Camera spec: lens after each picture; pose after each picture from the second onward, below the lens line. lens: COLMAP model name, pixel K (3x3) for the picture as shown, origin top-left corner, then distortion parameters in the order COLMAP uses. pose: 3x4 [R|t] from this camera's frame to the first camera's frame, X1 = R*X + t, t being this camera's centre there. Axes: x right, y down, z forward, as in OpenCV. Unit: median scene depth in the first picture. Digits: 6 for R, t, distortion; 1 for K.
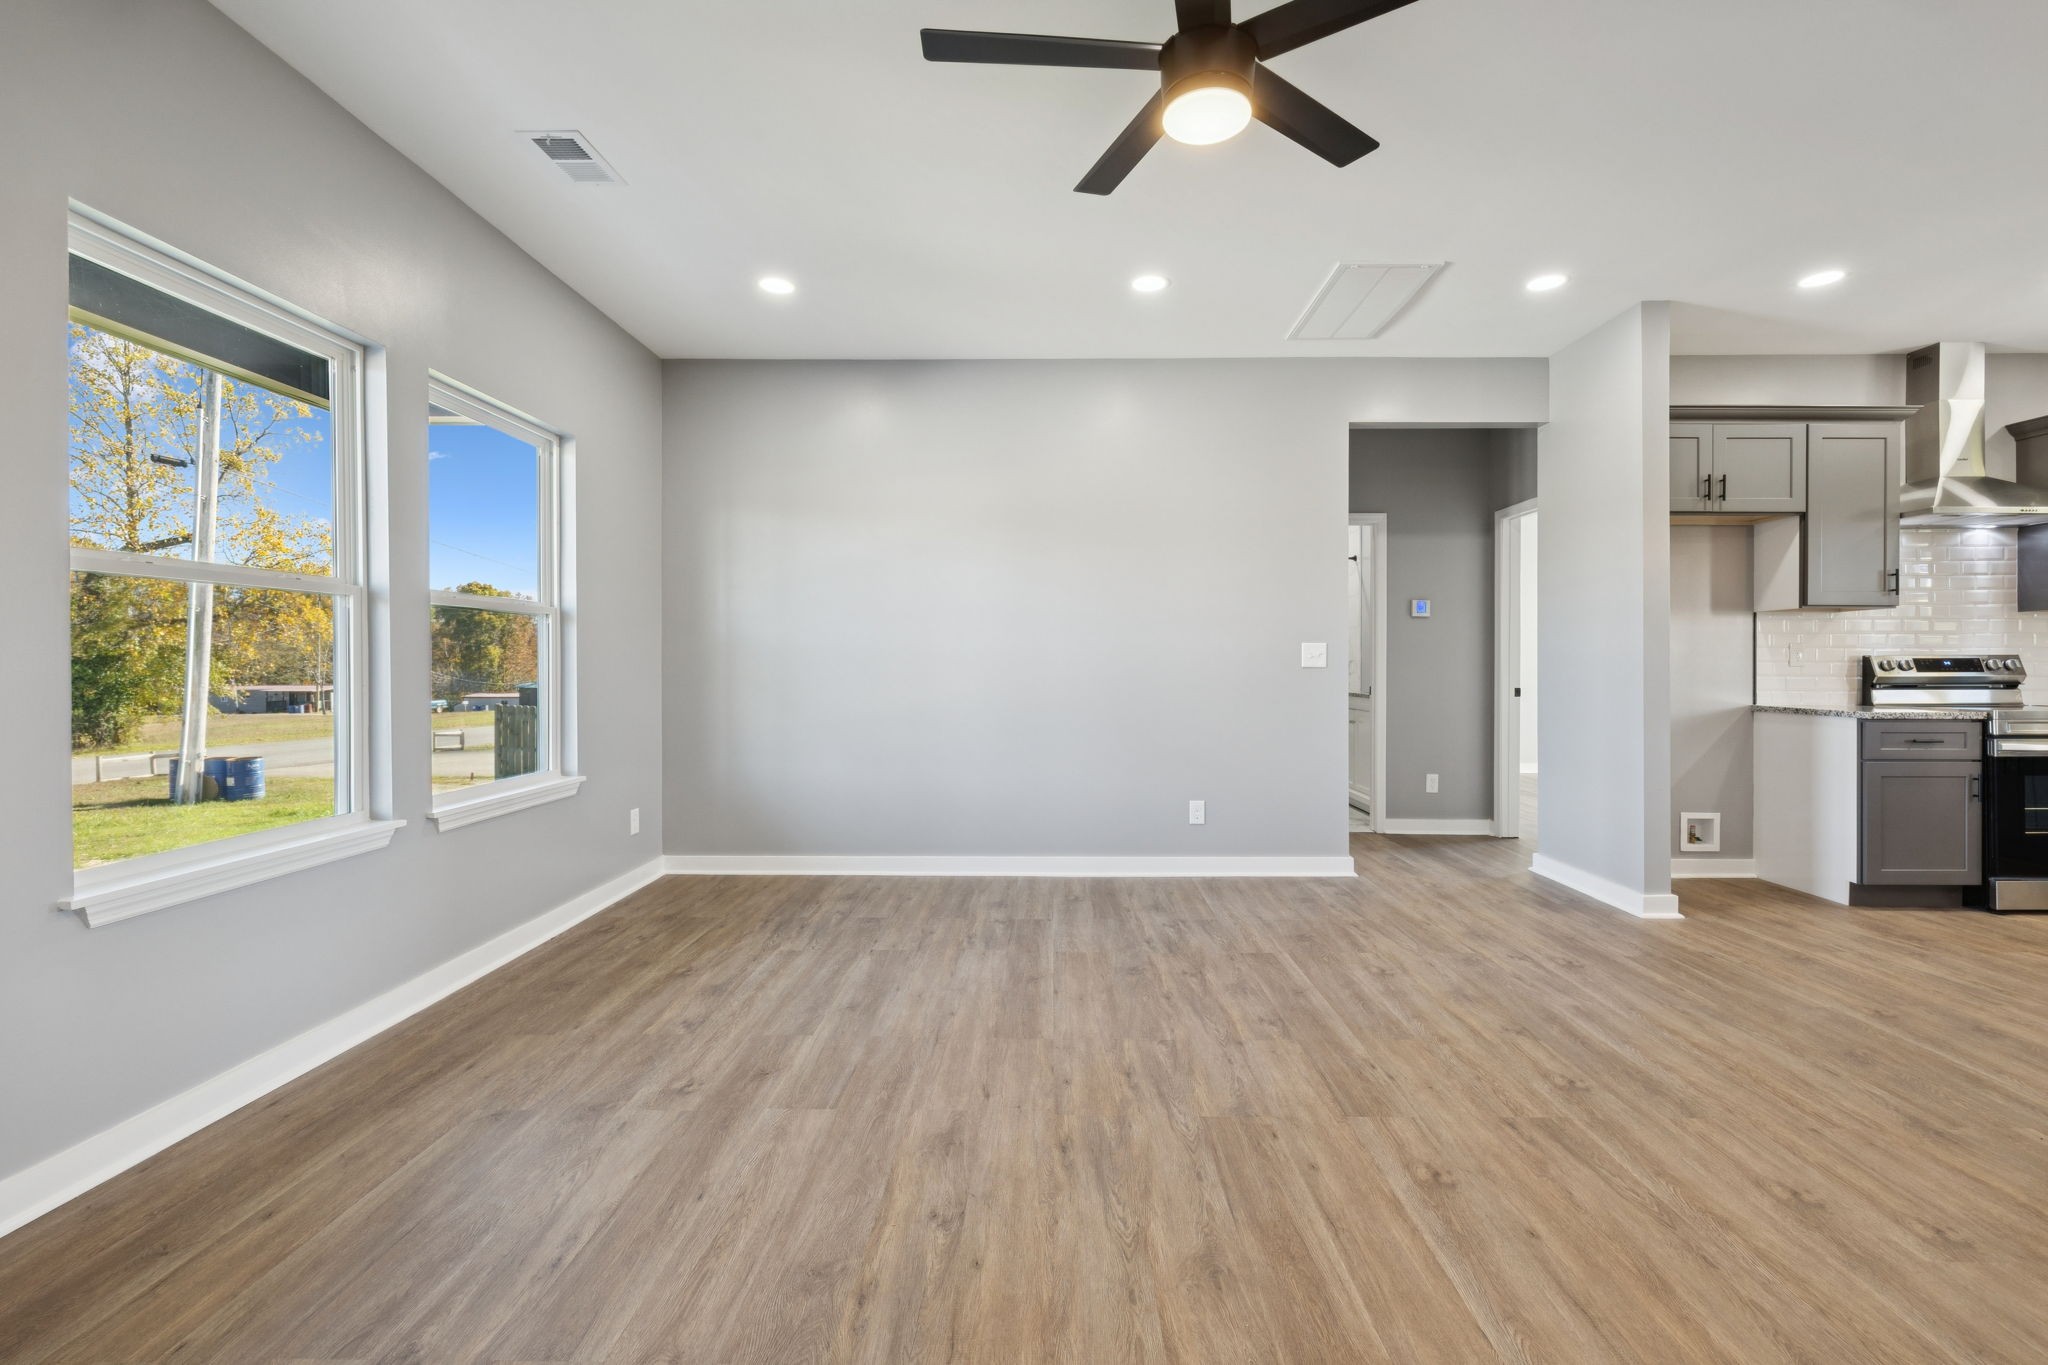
lens RADIAL K [[861.8, 0, 1031.4], [0, 861.8, 666.6], [0, 0, 1]] dist [0.000132, -0.000458]
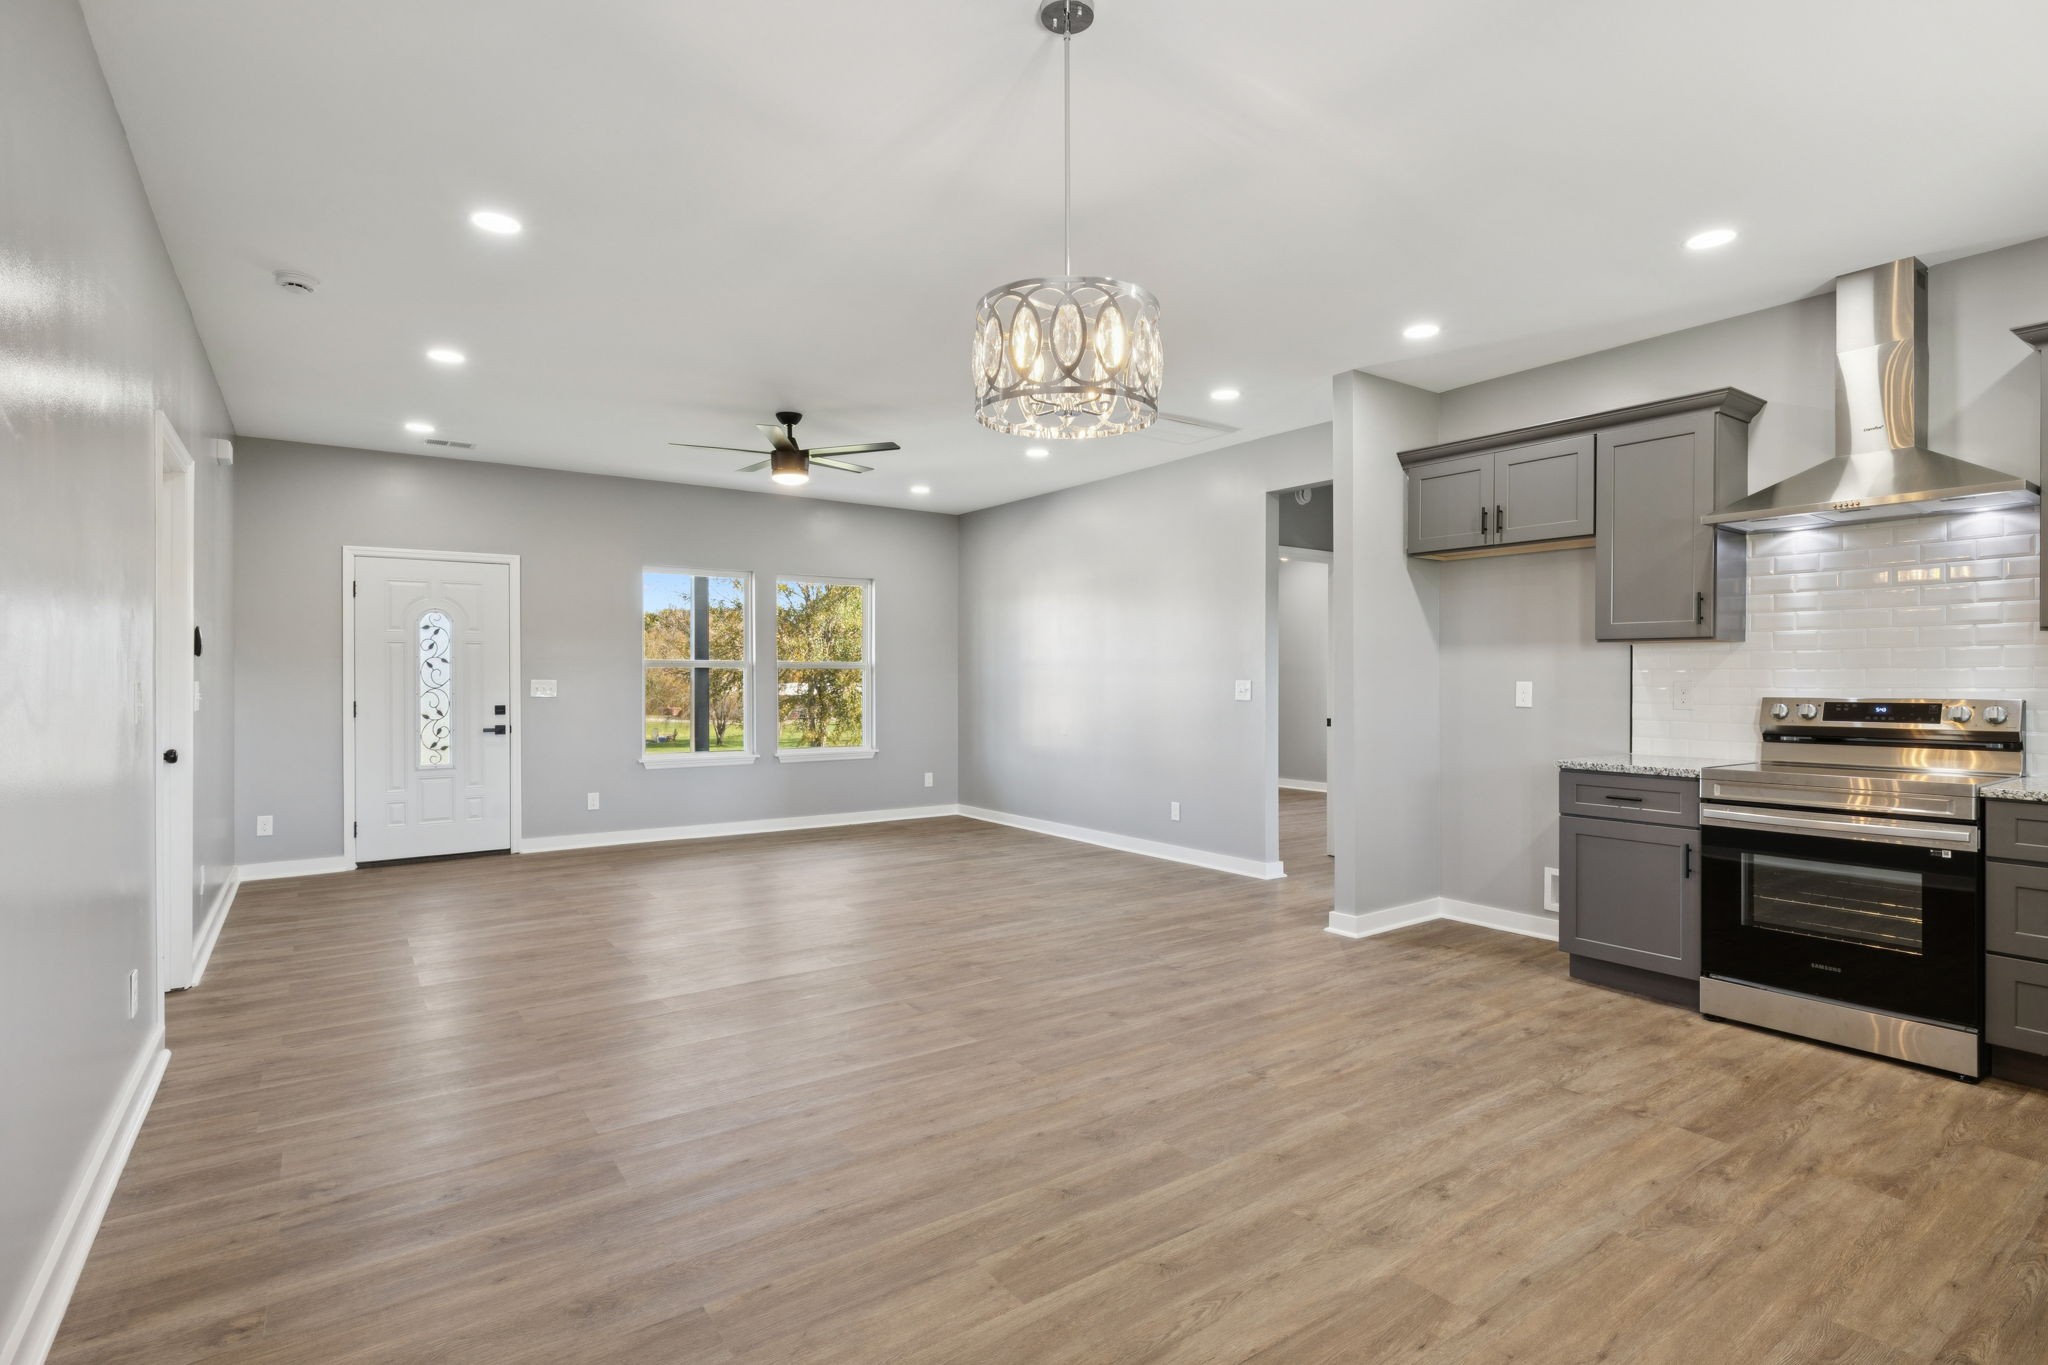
lens RADIAL K [[967.5, 0, 1011.9], [0, 967.5, 676.7], [0, 0, 1]] dist [-0.002730, 0.001530]
pose [[0.593369, -0.003256, -0.804924, 1.869954], [-0.003192, 0.999974, -0.006398, -0.035026], [0.804924, 0.006366, 0.593344, -0.090335]]
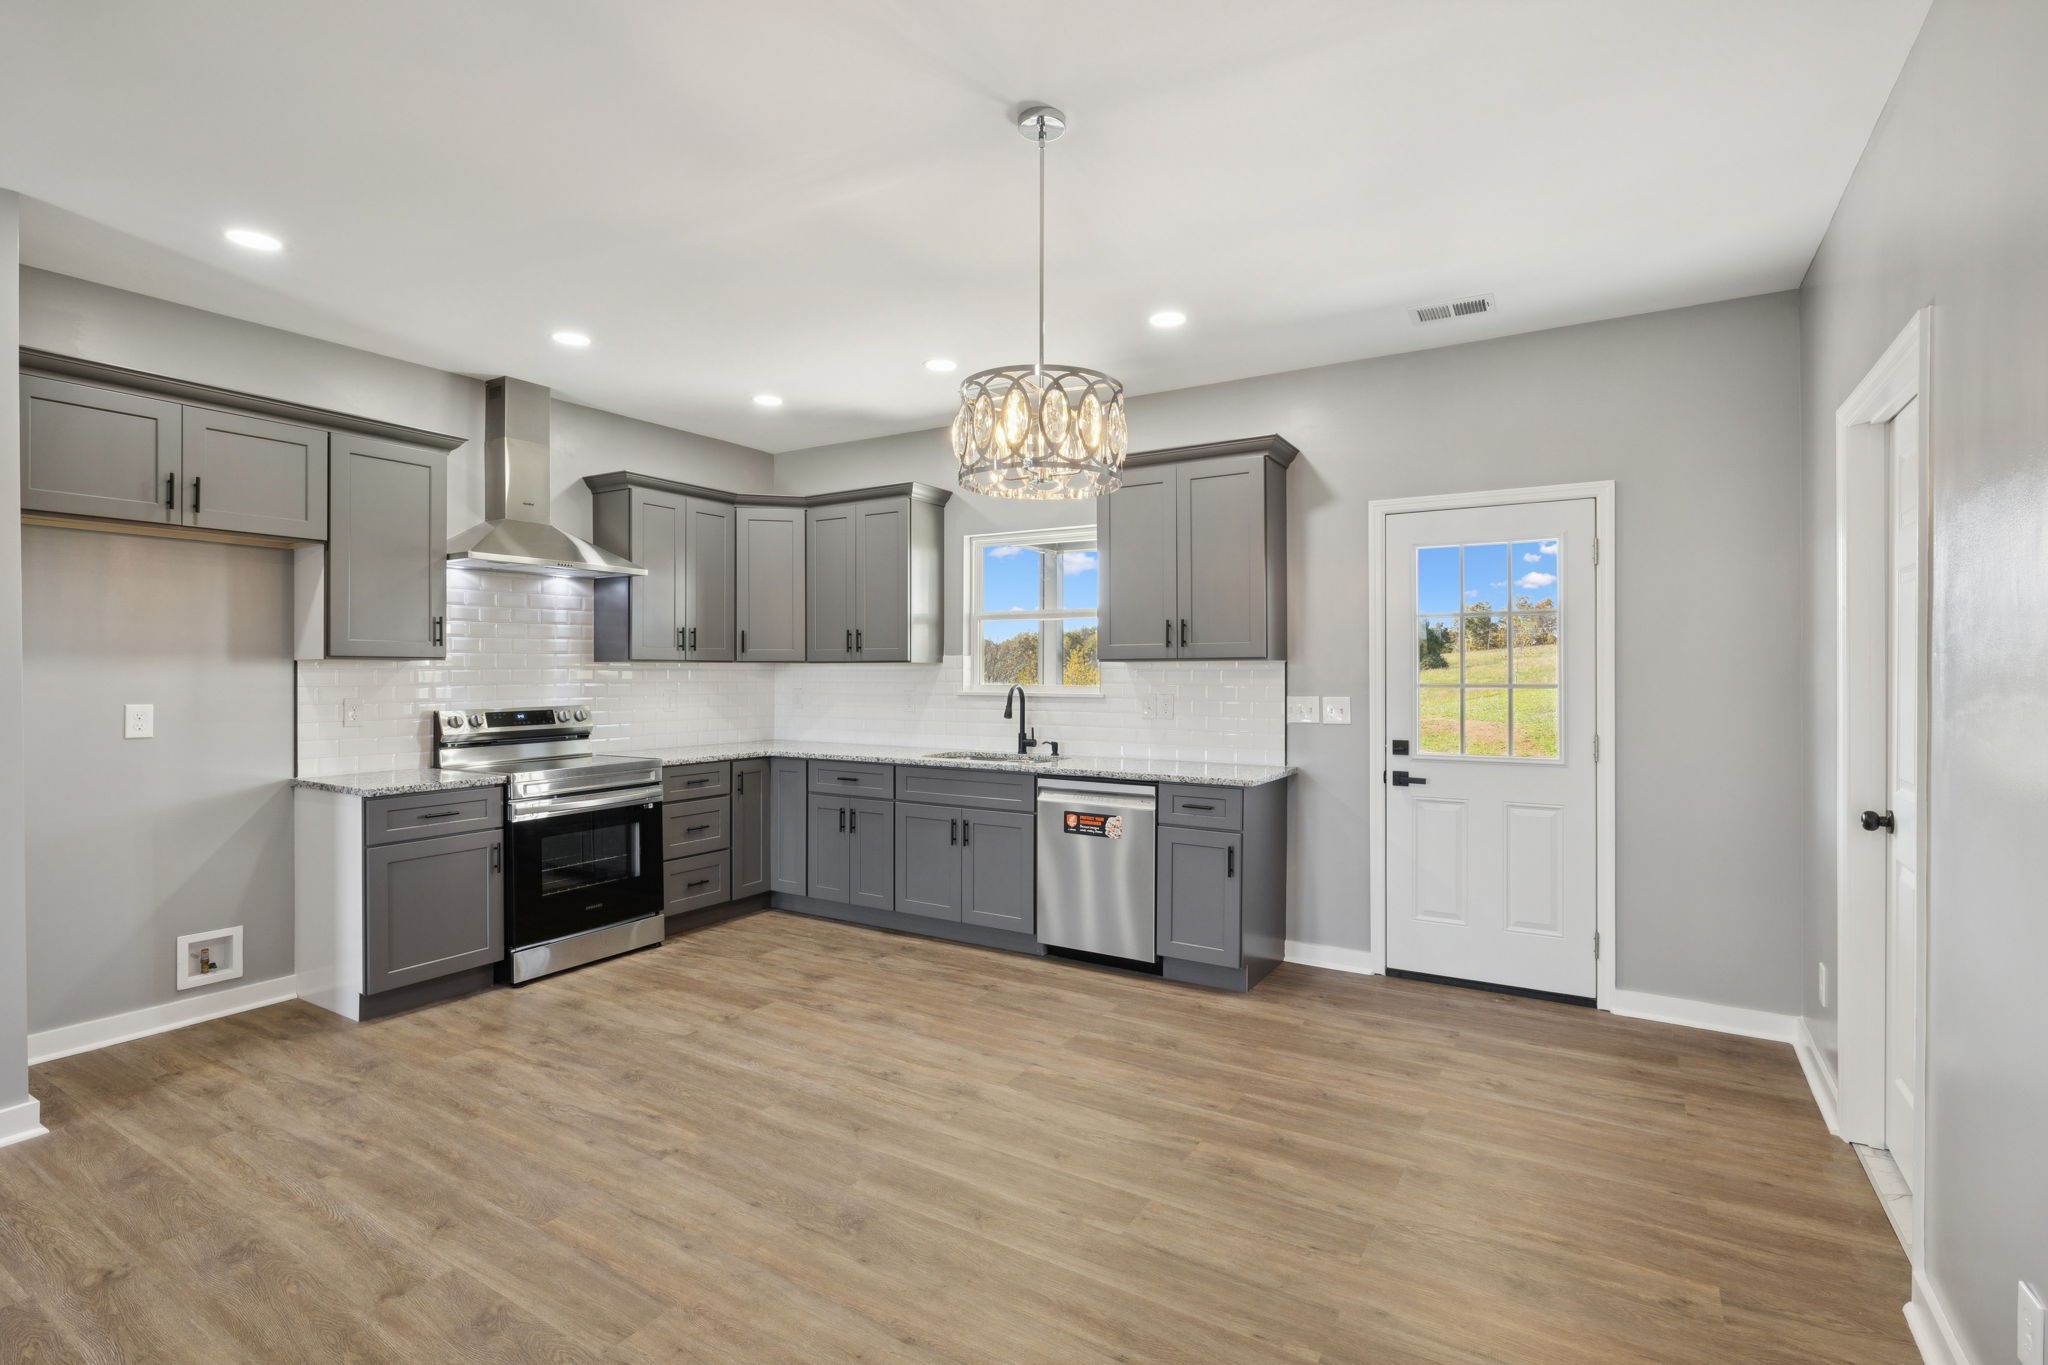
lens RADIAL K [[967.5, 0, 1025.1], [0, 967.5, 670.3], [0, 0, 1]] dist [-0.002730, 0.001530]
pose [[0.509276, -0.002950, 0.860598, 0.629437], [0.003240, 0.999994, 0.001511, -0.079519], [-0.860597, 0.002019, 0.509282, -0.034626]]
